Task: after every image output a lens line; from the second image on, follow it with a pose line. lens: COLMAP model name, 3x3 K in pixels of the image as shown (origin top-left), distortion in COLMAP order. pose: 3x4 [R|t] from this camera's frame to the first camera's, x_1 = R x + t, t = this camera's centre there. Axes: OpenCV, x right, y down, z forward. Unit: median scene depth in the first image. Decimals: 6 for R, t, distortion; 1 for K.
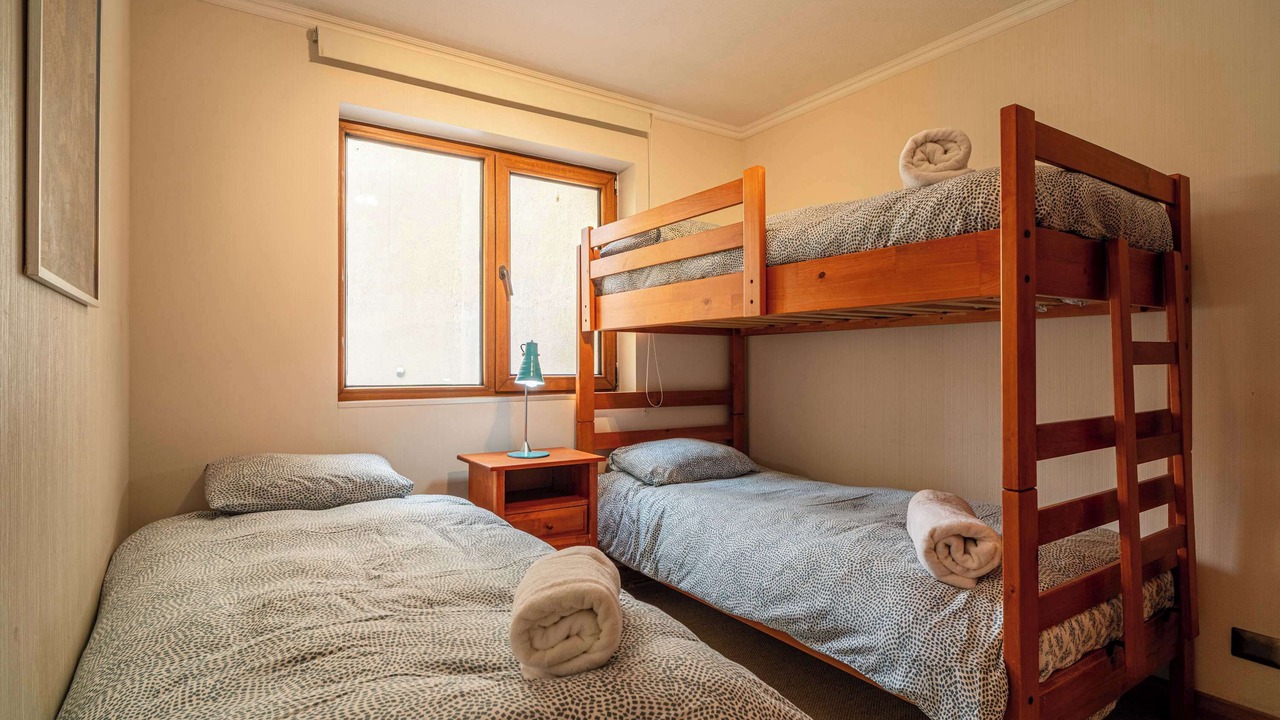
lens RADIAL K [[647.9, 0, 635.7], [0, 647.9, 357.5], [0, 0, 1]] dist [0.002645, 0.000036]
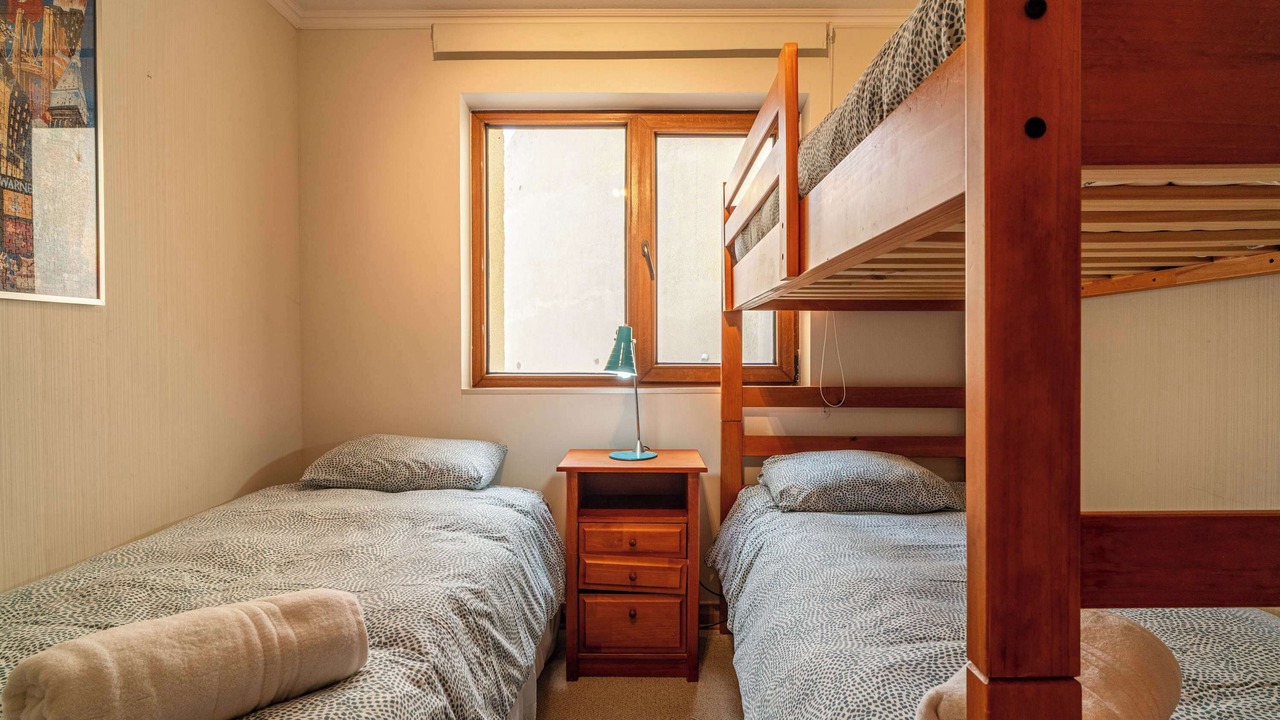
lens RADIAL K [[647.9, 0, 635.7], [0, 647.9, 357.5], [0, 0, 1]] dist [0.002645, 0.000036]
pose [[0.830954, 0.004790, -0.556321, 0.299037], [0.006546, 0.999810, 0.018386, 0.002393], [0.556303, -0.018919, 0.830764, 0.264708]]
